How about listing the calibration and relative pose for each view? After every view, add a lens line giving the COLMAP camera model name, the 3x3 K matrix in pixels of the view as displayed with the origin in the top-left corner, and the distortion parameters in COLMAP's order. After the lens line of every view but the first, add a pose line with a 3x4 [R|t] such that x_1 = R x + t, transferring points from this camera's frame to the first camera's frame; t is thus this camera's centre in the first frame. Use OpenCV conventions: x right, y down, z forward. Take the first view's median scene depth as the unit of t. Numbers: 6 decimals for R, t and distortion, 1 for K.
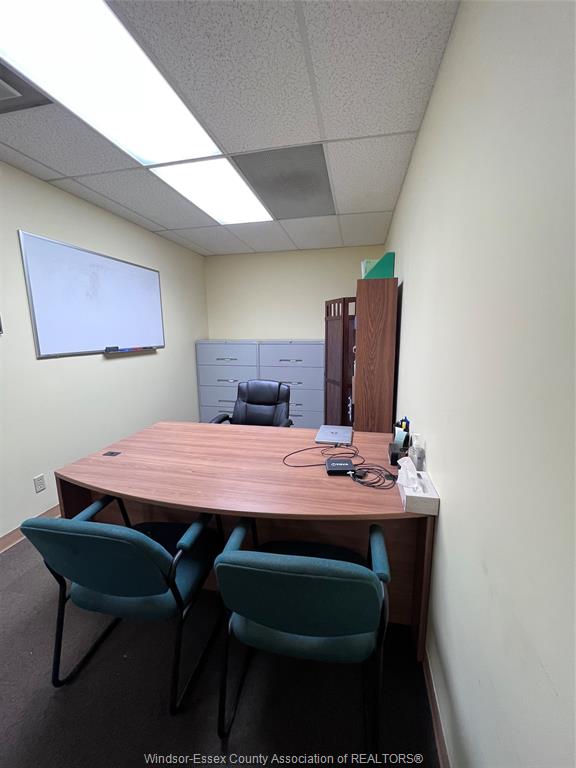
lens RADIAL K [[308.5, 0, 289.0], [0, 308.5, 379.3], [0, 0, 1]] dist [-0.002682, 0.000150]
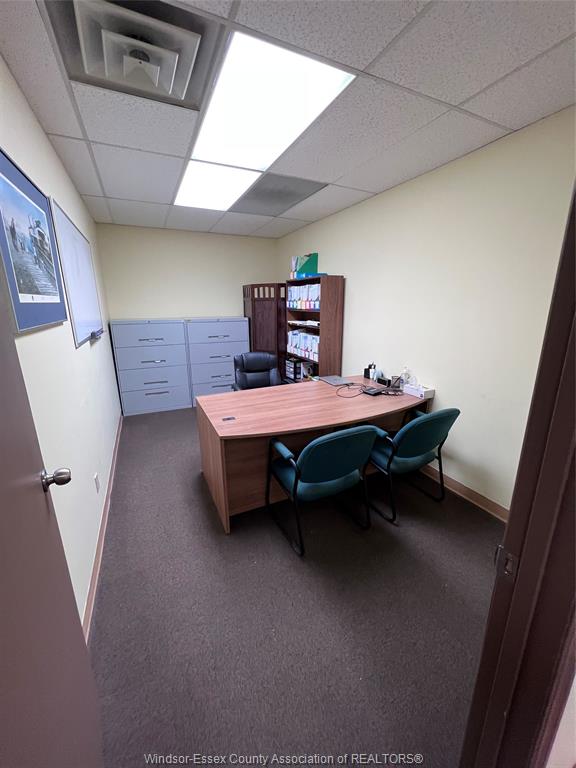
lens RADIAL K [[308.5, 0, 289.4], [0, 308.5, 378.4], [0, 0, 1]] dist [-0.002682, 0.000150]
pose [[0.793887, -0.140694, 0.591565, -0.967247], [0.092971, 0.989510, 0.110571, -0.023566], [-0.600916, -0.032782, 0.798640, -0.089100]]
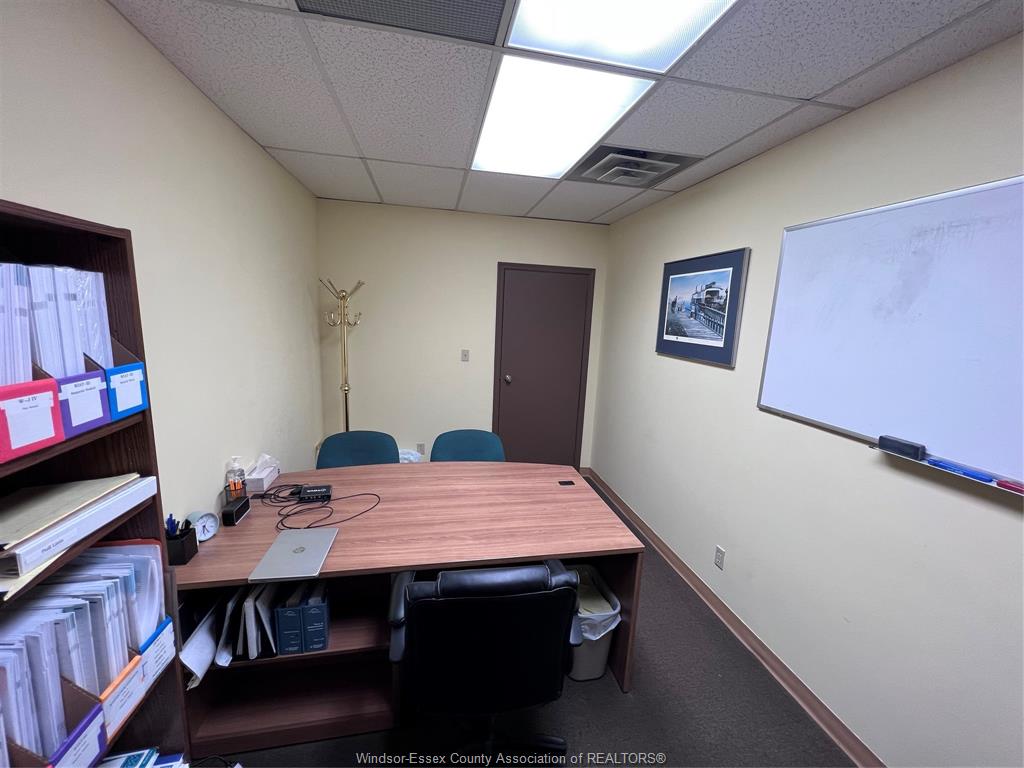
lens RADIAL K [[411.3, 0, 511.2], [0, 411.3, 379.4], [0, 0, 1]] dist [-0.002682, 0.000150]
pose [[-0.915979, 0.036077, -0.399600, 0.082884], [-0.097815, 0.945820, 0.309607, -0.405348], [0.389120, 0.322681, -0.862823, 1.747041]]
